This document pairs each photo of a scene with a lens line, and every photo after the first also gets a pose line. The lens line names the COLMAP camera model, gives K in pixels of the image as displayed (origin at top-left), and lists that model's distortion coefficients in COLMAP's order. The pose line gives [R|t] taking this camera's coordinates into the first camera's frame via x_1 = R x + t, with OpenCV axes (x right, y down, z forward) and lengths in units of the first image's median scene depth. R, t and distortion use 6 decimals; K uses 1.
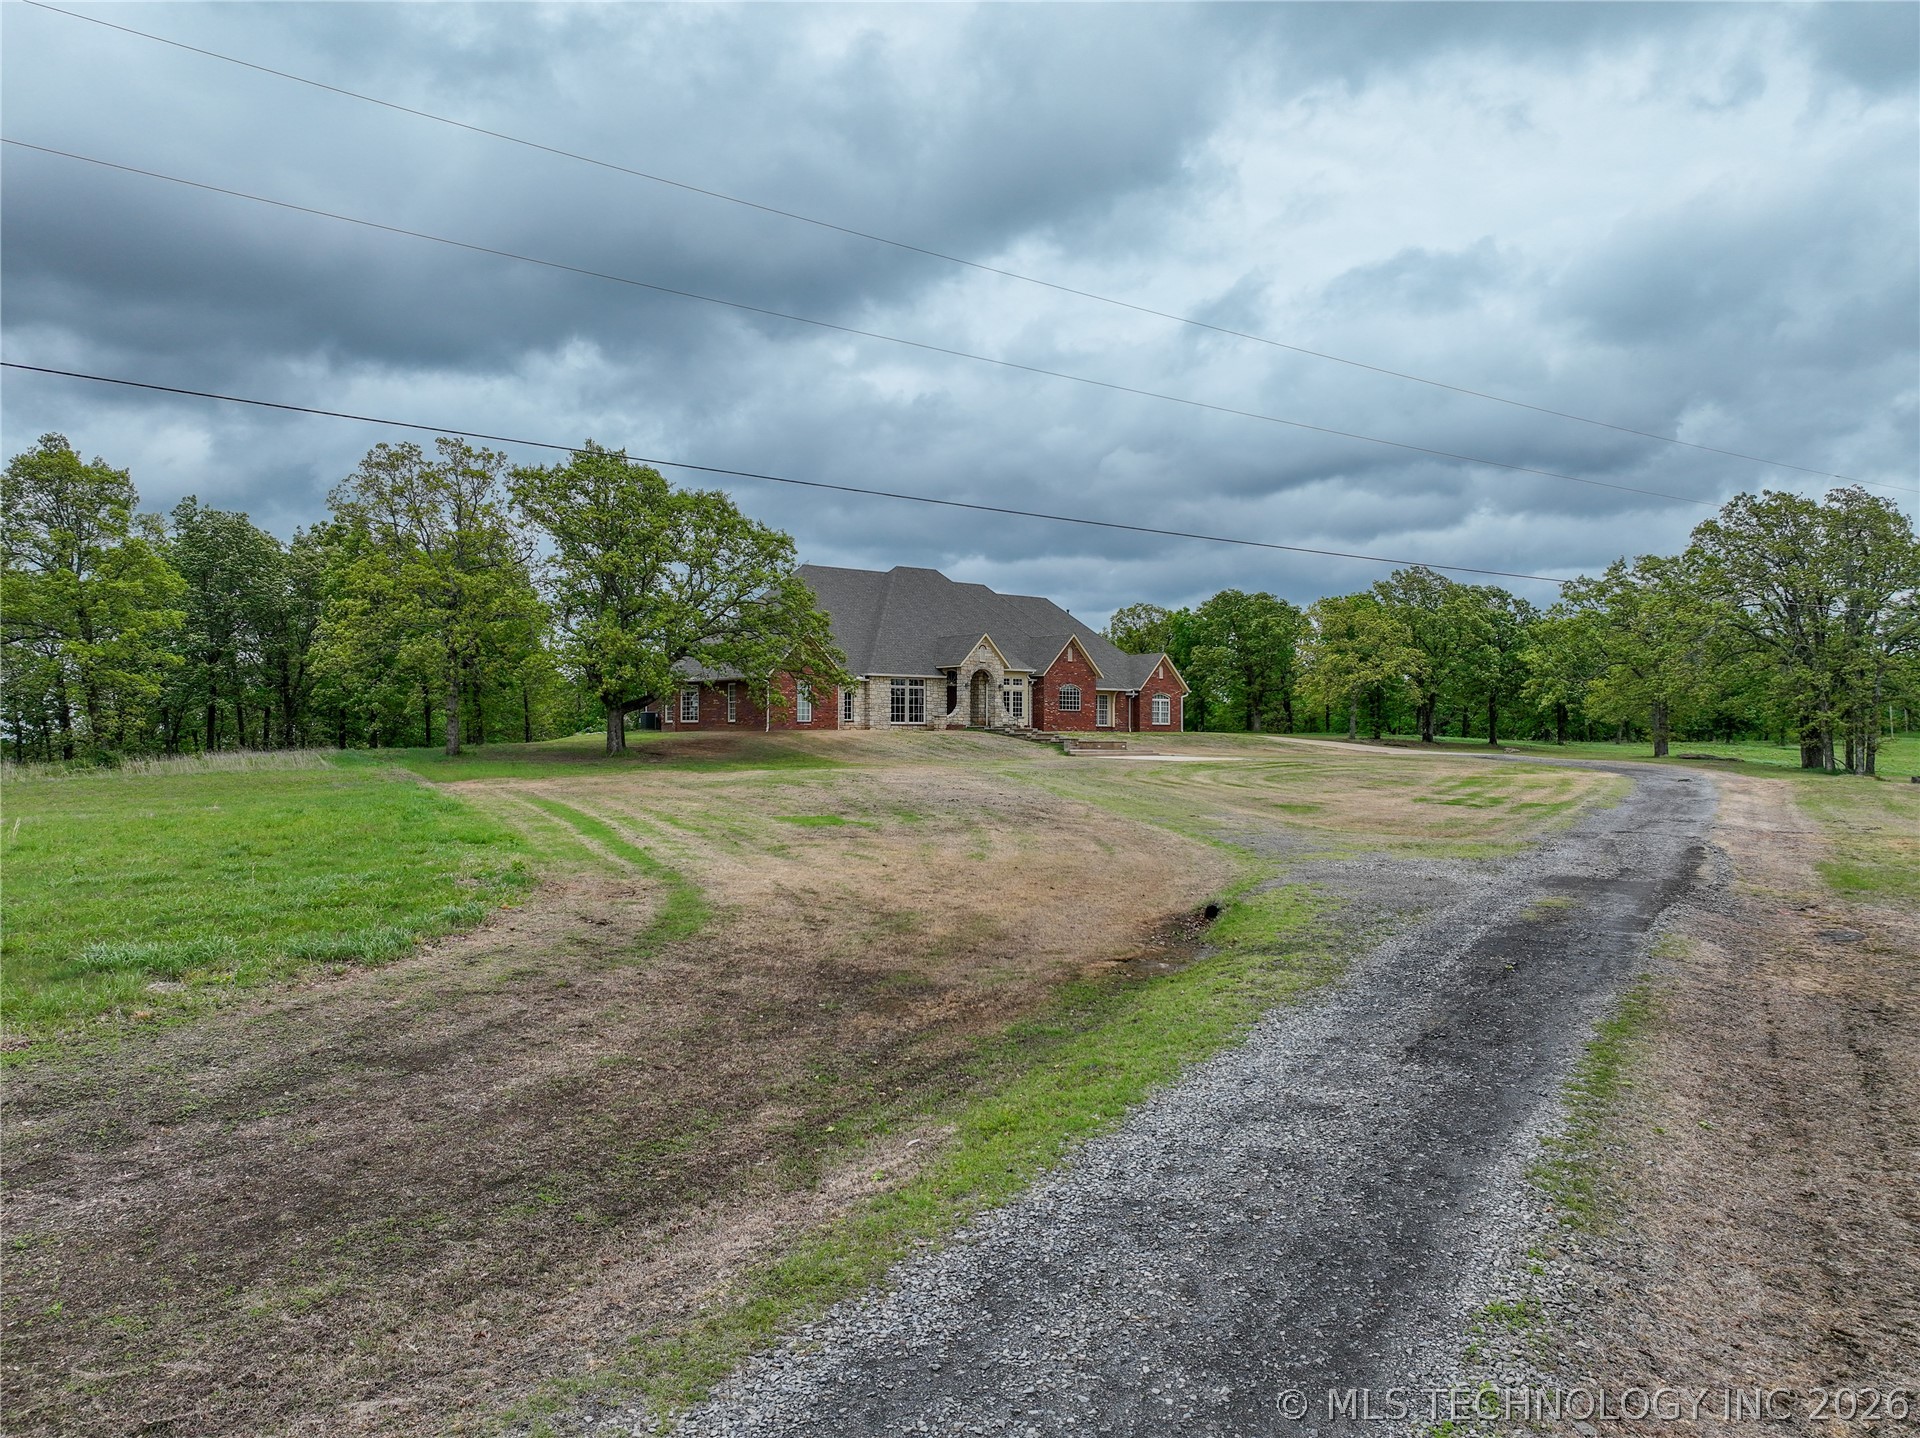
lens RADIAL K [[1349.7, 0, 967.5], [0, 1349.7, 713.7], [0, 0, 1]] dist [0.007405, 0.002718]
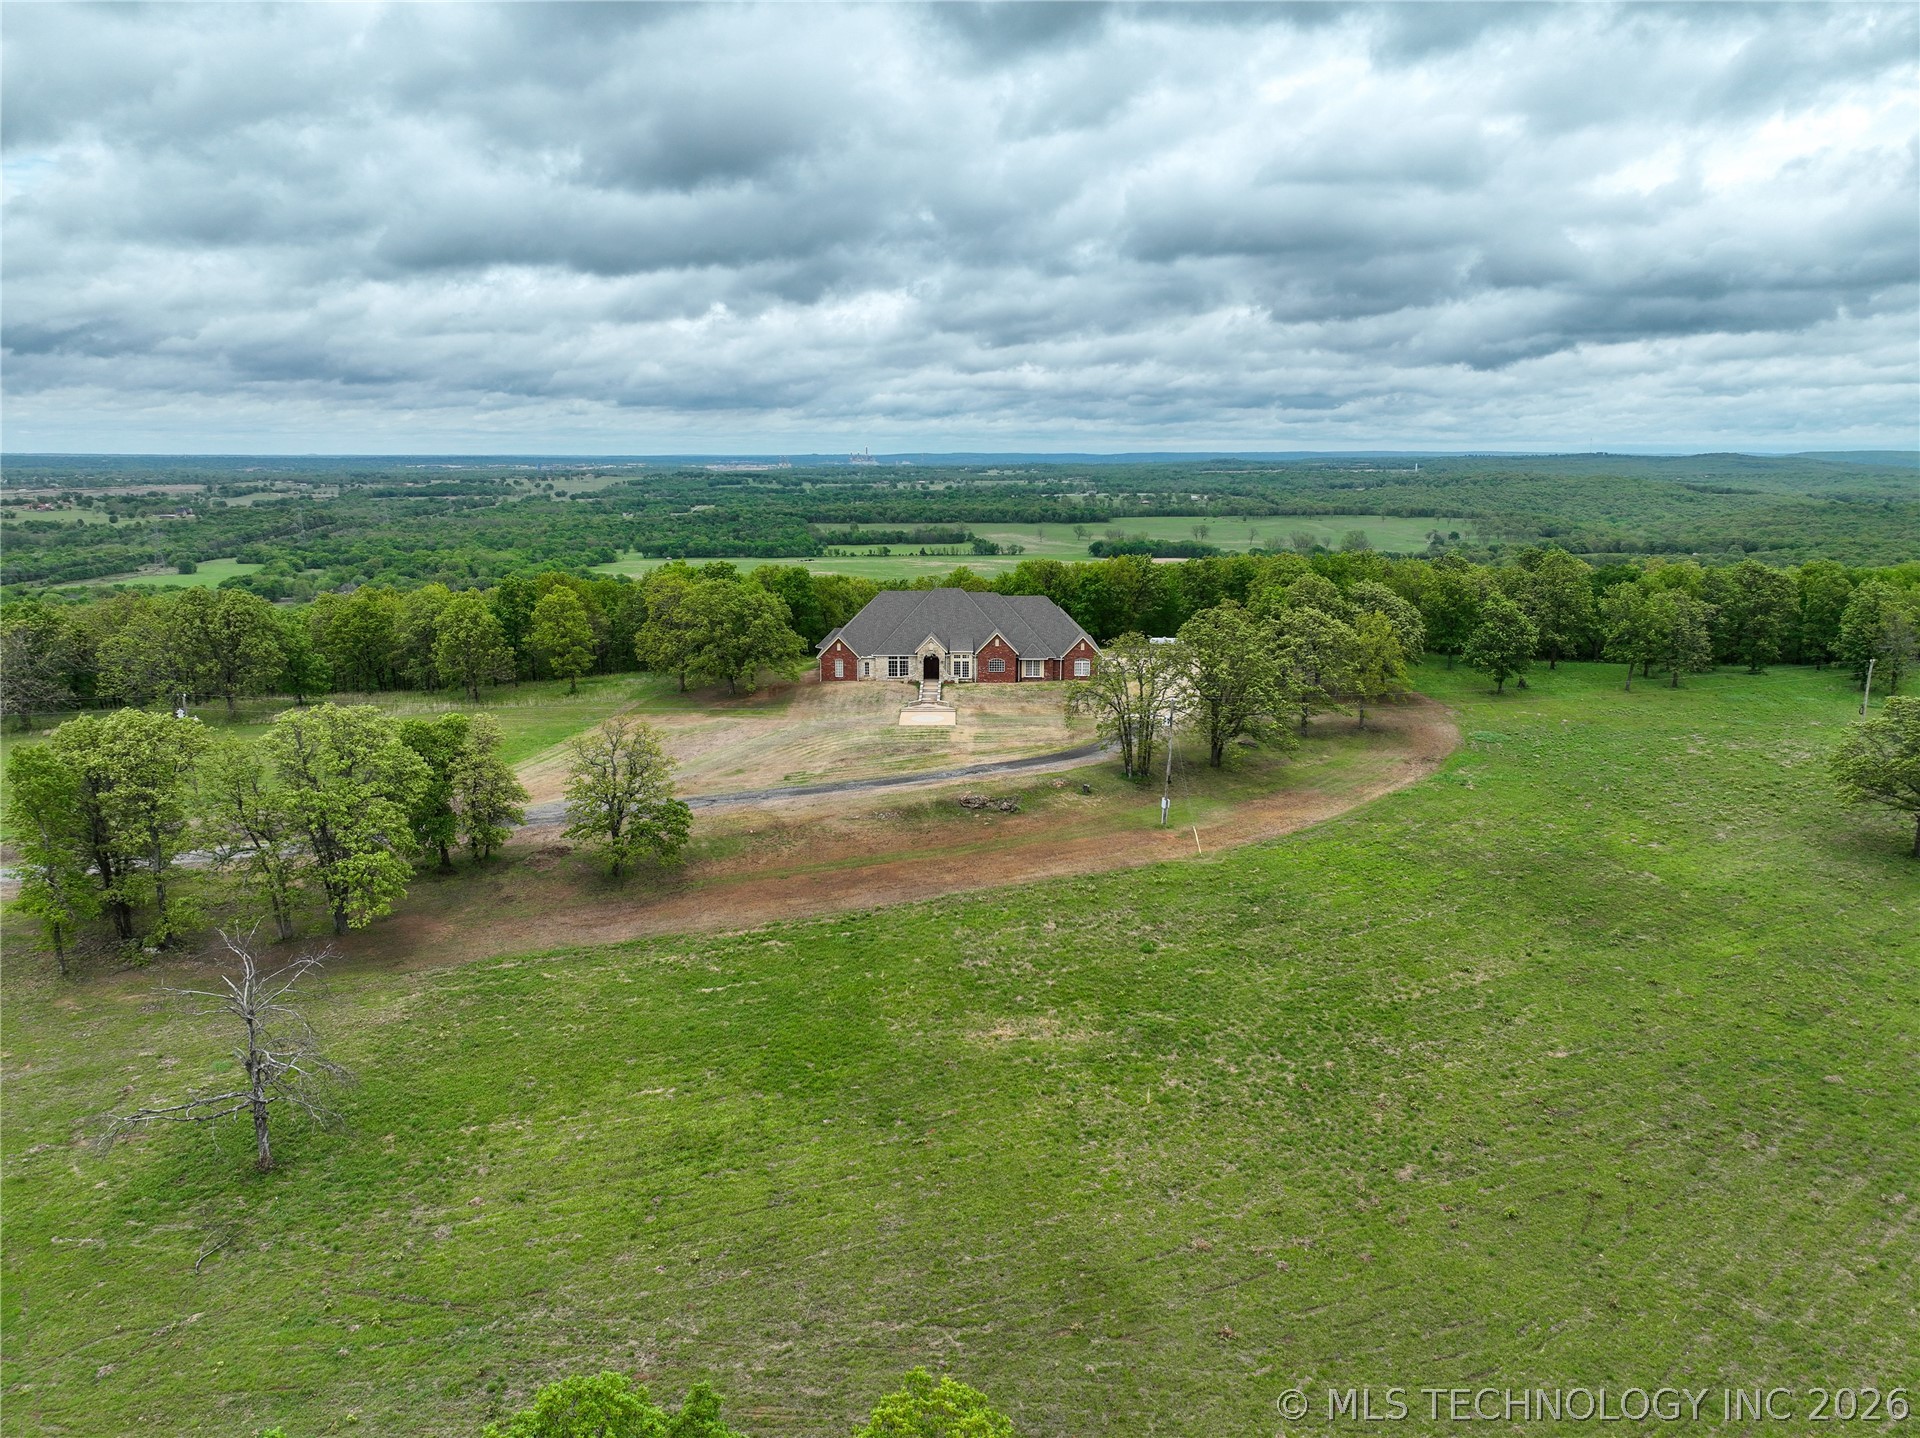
lens RADIAL K [[1349.7, 0, 967.5], [0, 1349.7, 713.7], [0, 0, 1]] dist [0.007405, 0.002718]
pose [[0.771668, 0.123403, -0.623940, 1.334379], [0.009962, 0.978532, 0.205855, -0.362641], [0.635948, -0.165068, 0.753872, -0.516910]]
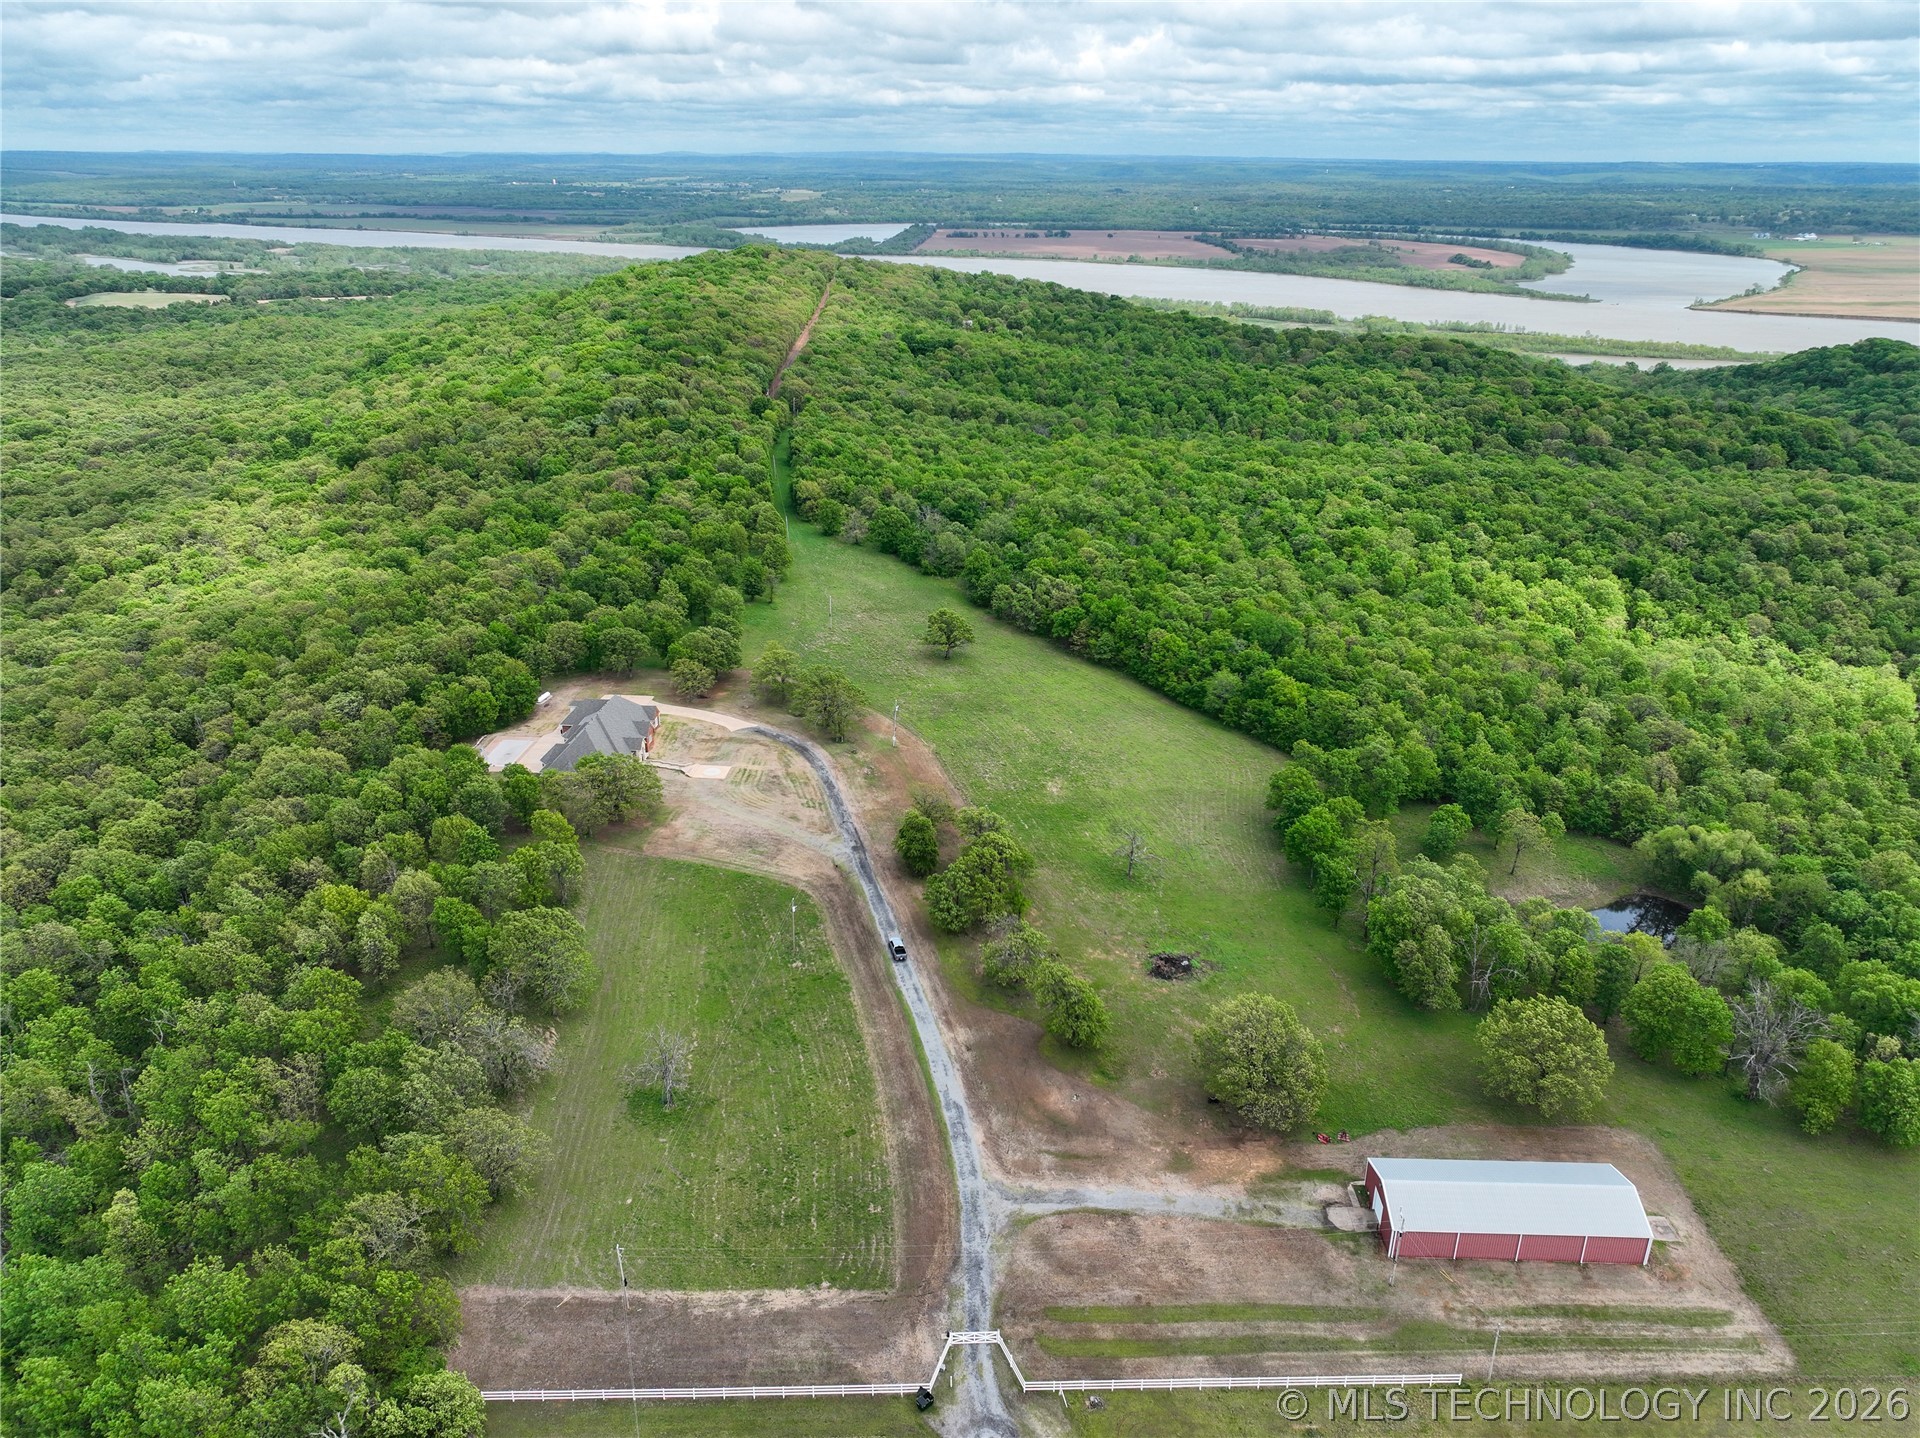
lens RADIAL K [[1349.7, 0, 967.5], [0, 1349.7, 713.7], [0, 0, 1]] dist [0.007405, 0.002718]
pose [[0.694786, -0.273532, 0.665171, -1.735764], [-0.018118, 0.917905, 0.396386, -1.543318], [-0.718989, -0.287455, 0.632791, -1.852233]]
